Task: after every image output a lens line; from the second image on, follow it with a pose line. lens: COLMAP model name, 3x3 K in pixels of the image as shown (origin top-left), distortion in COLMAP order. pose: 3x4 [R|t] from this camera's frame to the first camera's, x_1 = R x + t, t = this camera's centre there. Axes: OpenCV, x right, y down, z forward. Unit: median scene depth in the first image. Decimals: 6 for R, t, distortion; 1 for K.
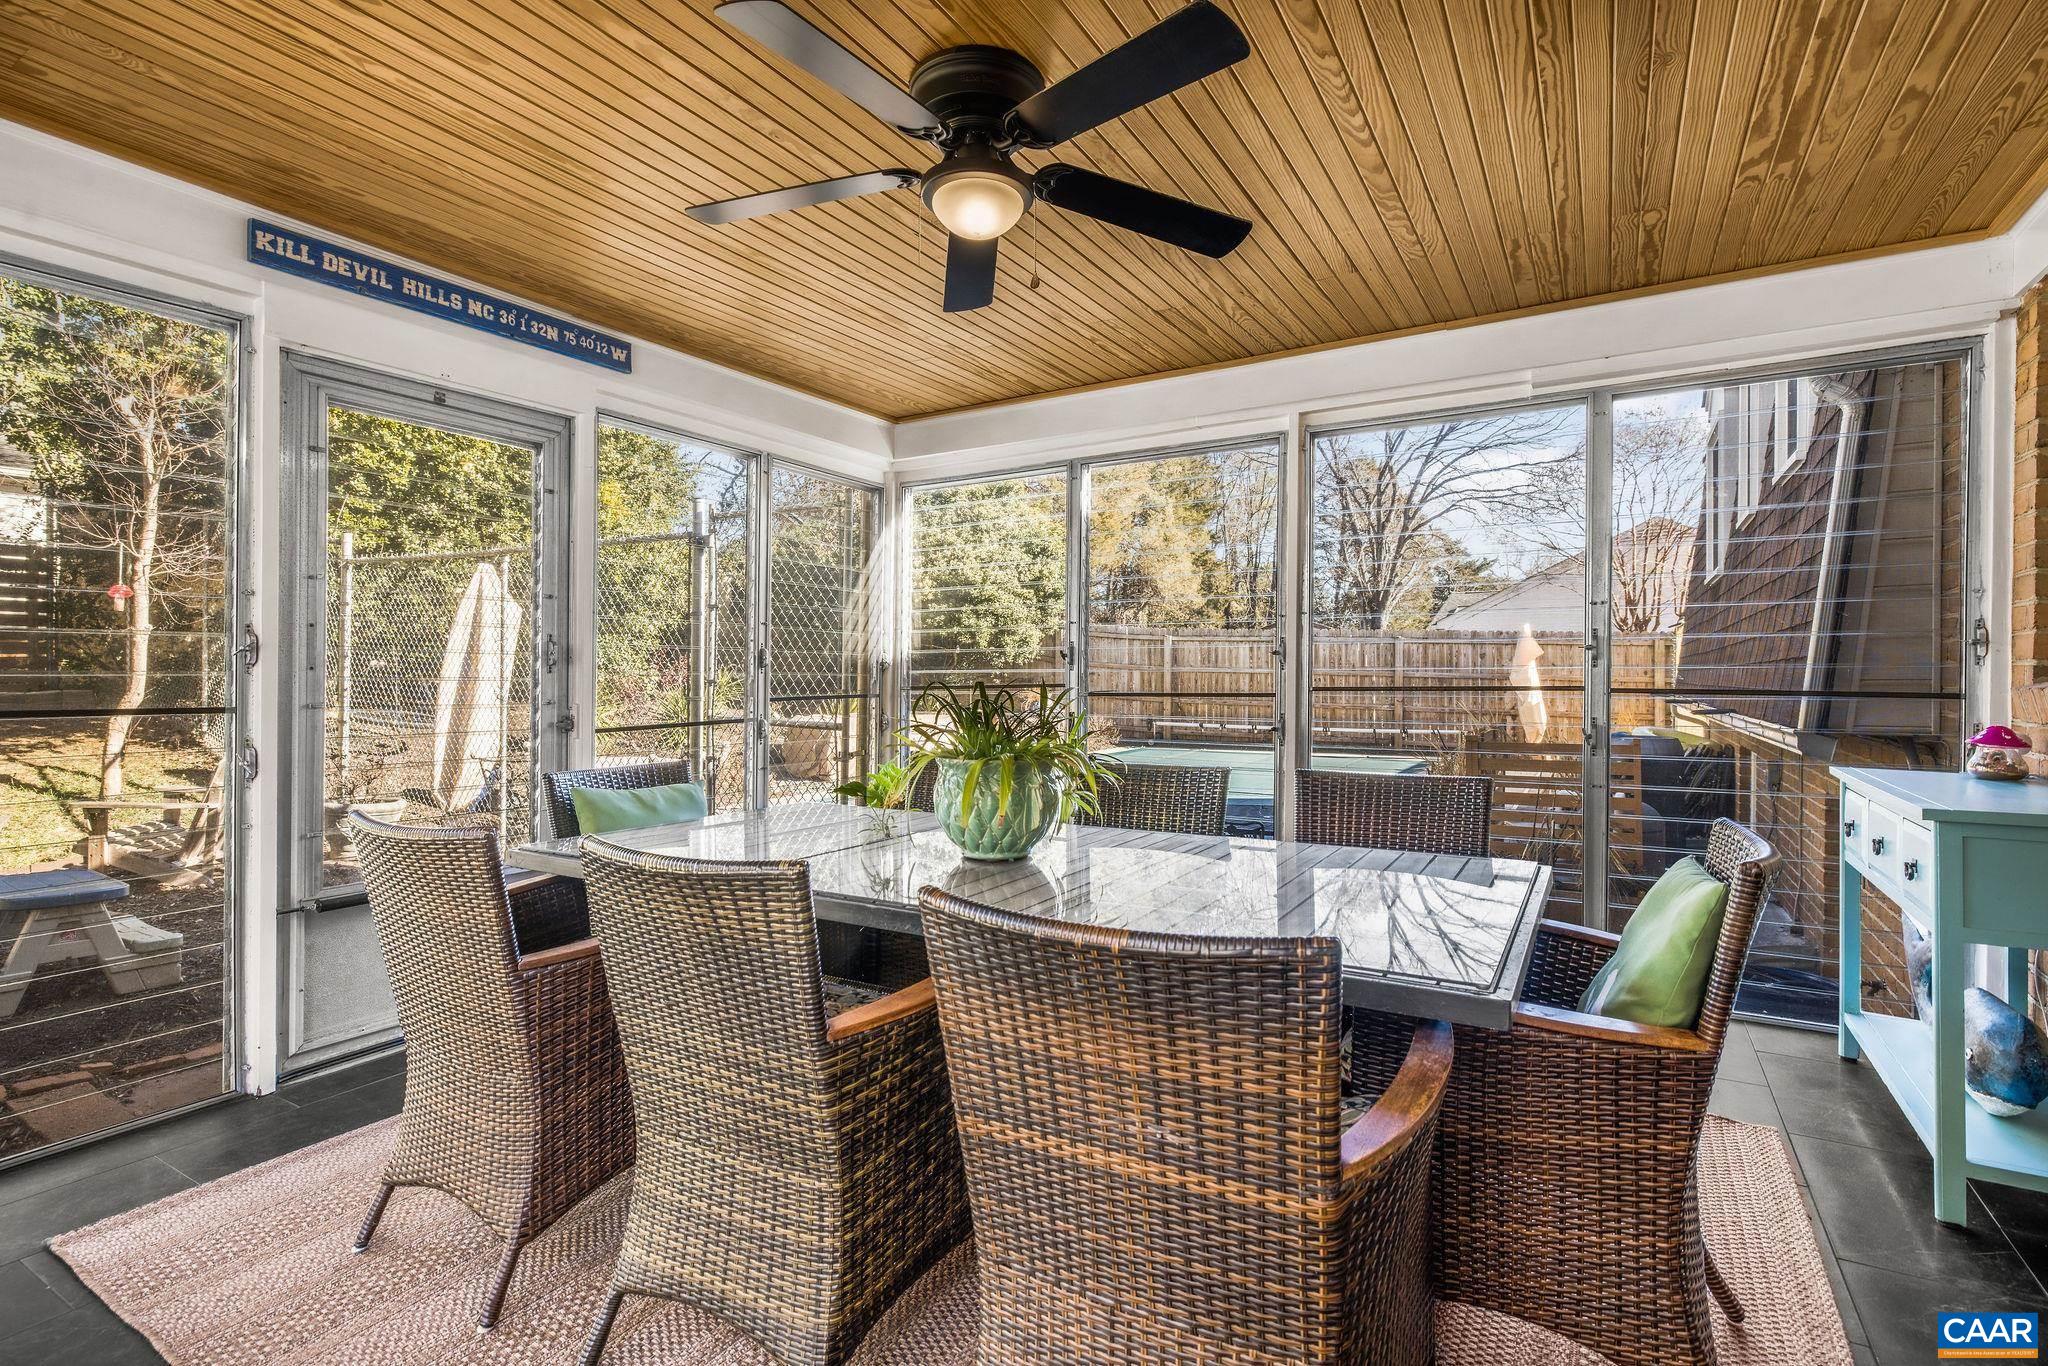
lens RADIAL K [[981.3, 0, 1012.0], [0, 981.3, 681.1], [0, 0, 1]] dist [-0.001290, 0.000299]
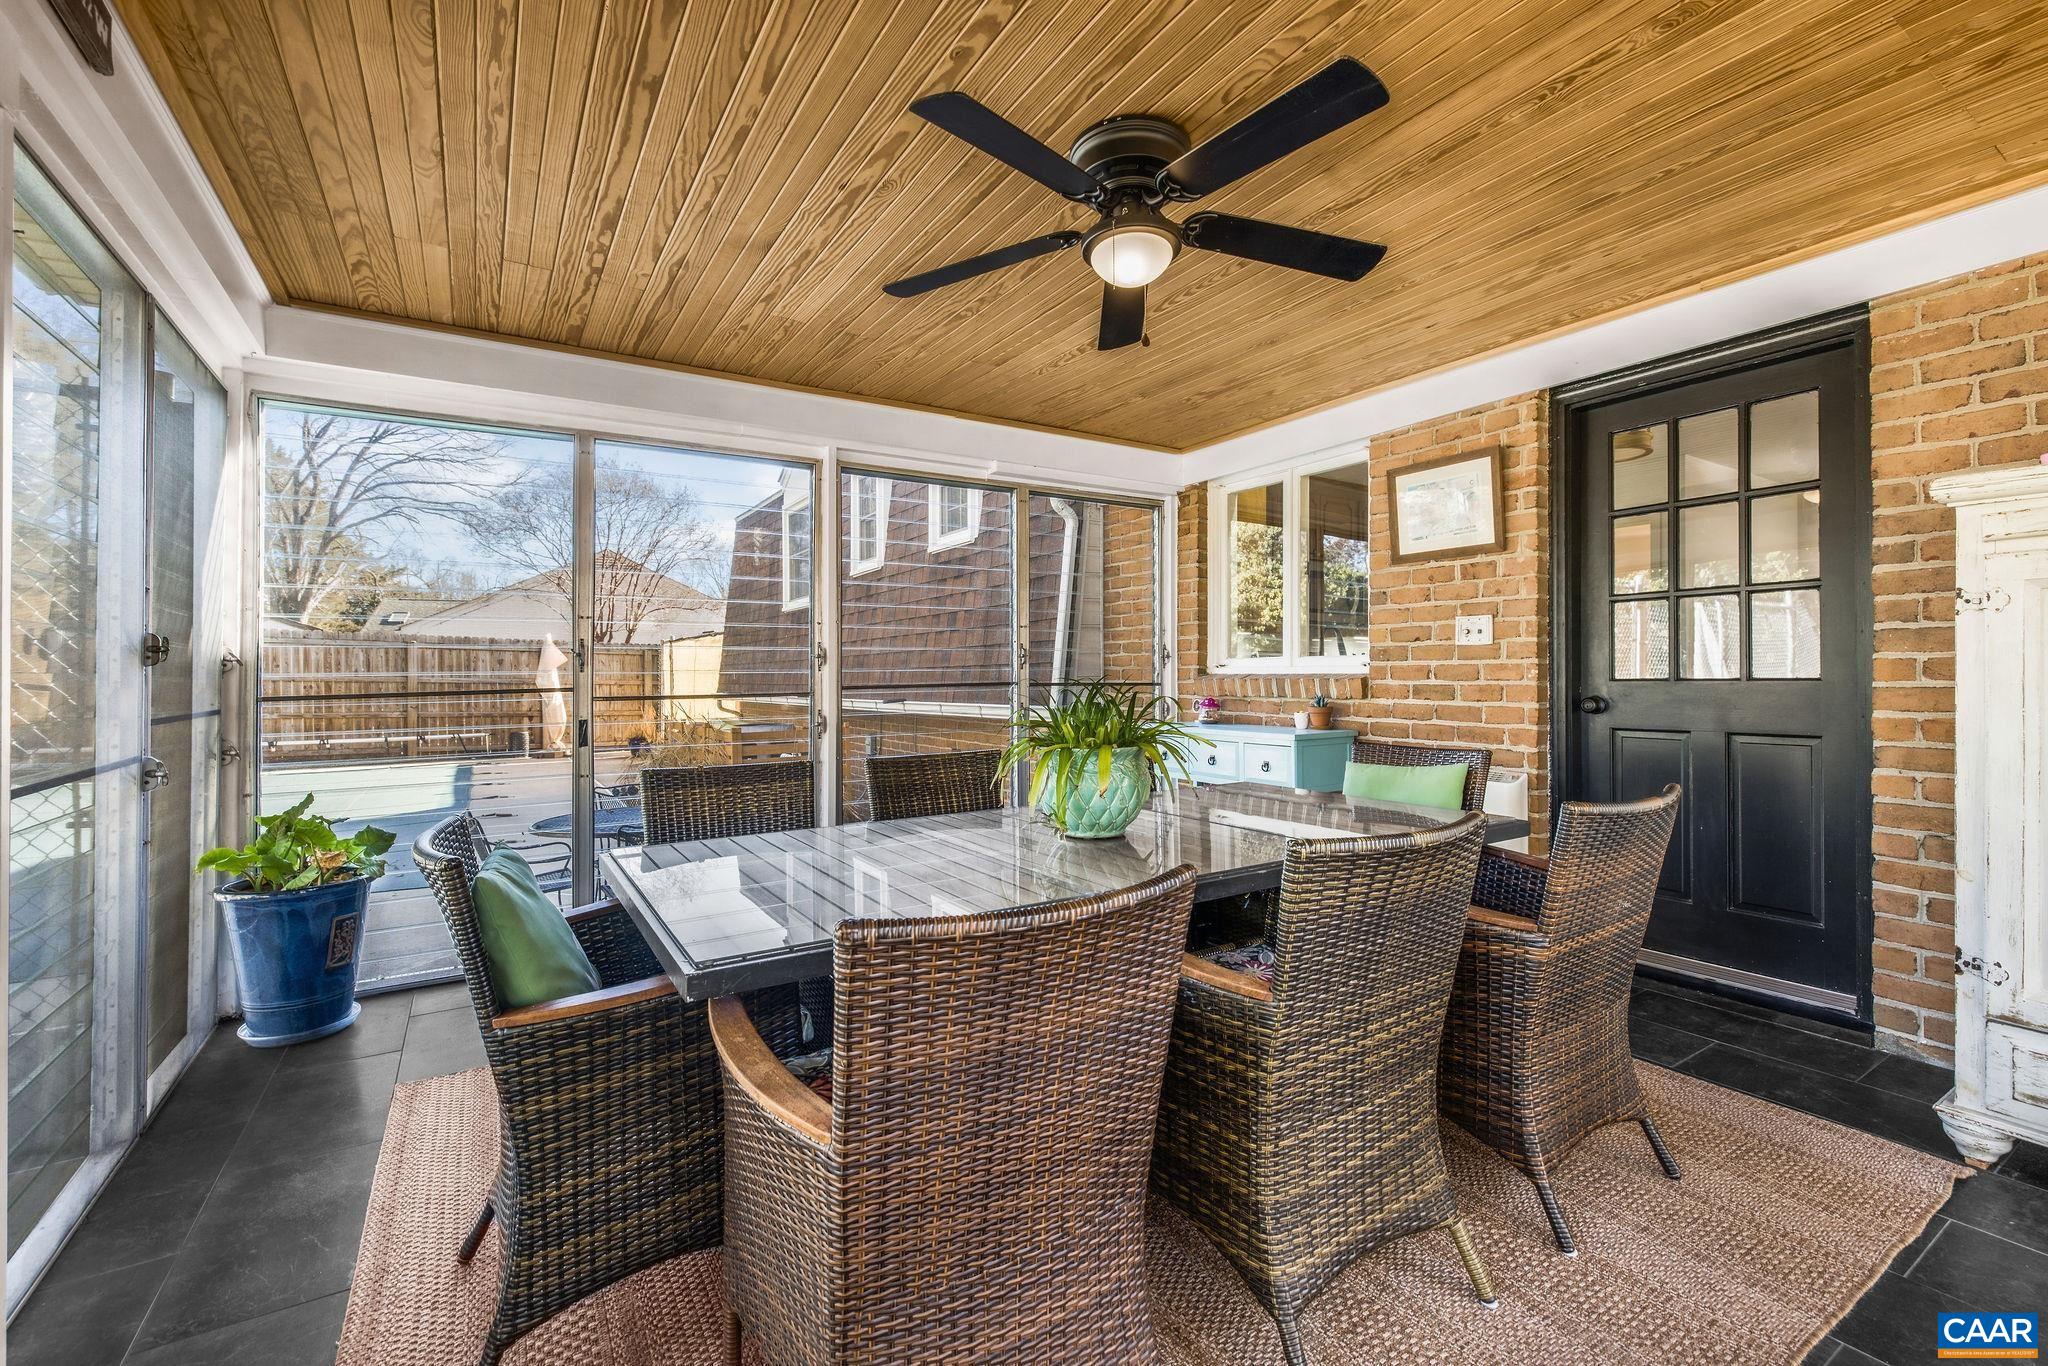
lens RADIAL K [[871.0, 0, 1014.1], [0, 871.0, 668.2], [0, 0, 1]] dist [0.000822, -0.000075]
pose [[0.450200, 0.003491, 0.892921, -0.110078], [0.014024, 0.999841, -0.010980, -0.000606], [-0.892818, 0.017465, 0.450080, 0.077395]]
